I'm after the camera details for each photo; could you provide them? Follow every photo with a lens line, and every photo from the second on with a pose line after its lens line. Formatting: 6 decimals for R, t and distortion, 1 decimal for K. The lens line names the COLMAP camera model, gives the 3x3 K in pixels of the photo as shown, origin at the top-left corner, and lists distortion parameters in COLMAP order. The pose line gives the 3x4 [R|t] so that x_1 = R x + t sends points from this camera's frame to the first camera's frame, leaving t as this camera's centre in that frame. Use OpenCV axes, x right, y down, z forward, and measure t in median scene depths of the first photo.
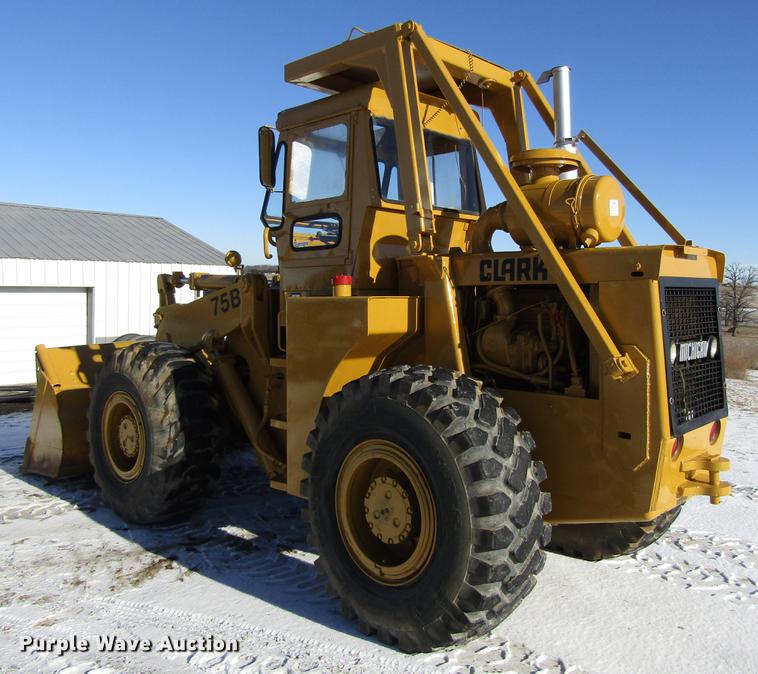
lens RADIAL K [[703.9, 0, 381.6], [0, 703.9, 308.7], [0, 0, 1]] dist [-0.014938, -0.002539]
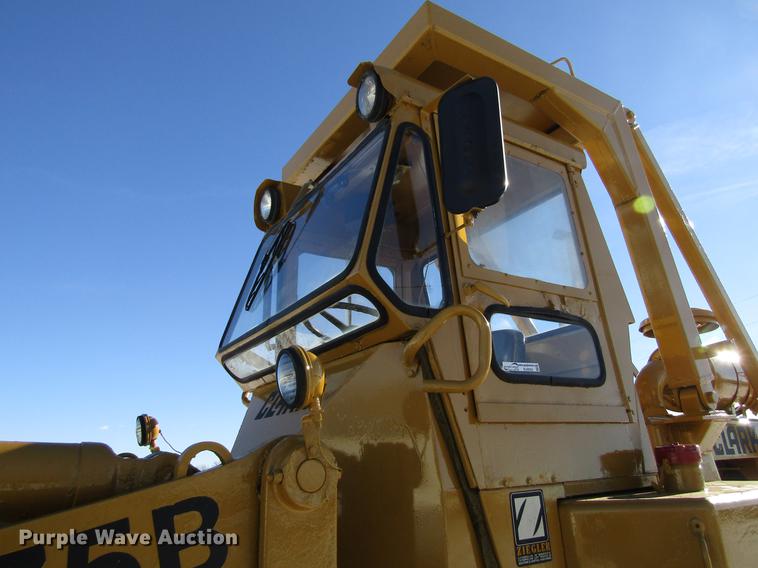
lens RADIAL K [[524.7, 0, 355.4], [0, 524.7, 284.6], [0, 0, 1]] dist [0.001800, 0.000679]
pose [[0.240606, 0.298332, 0.923638, -0.476668], [0.049158, 0.946626, -0.318563, -0.046330], [-0.969377, 0.122053, 0.213099, 1.102866]]
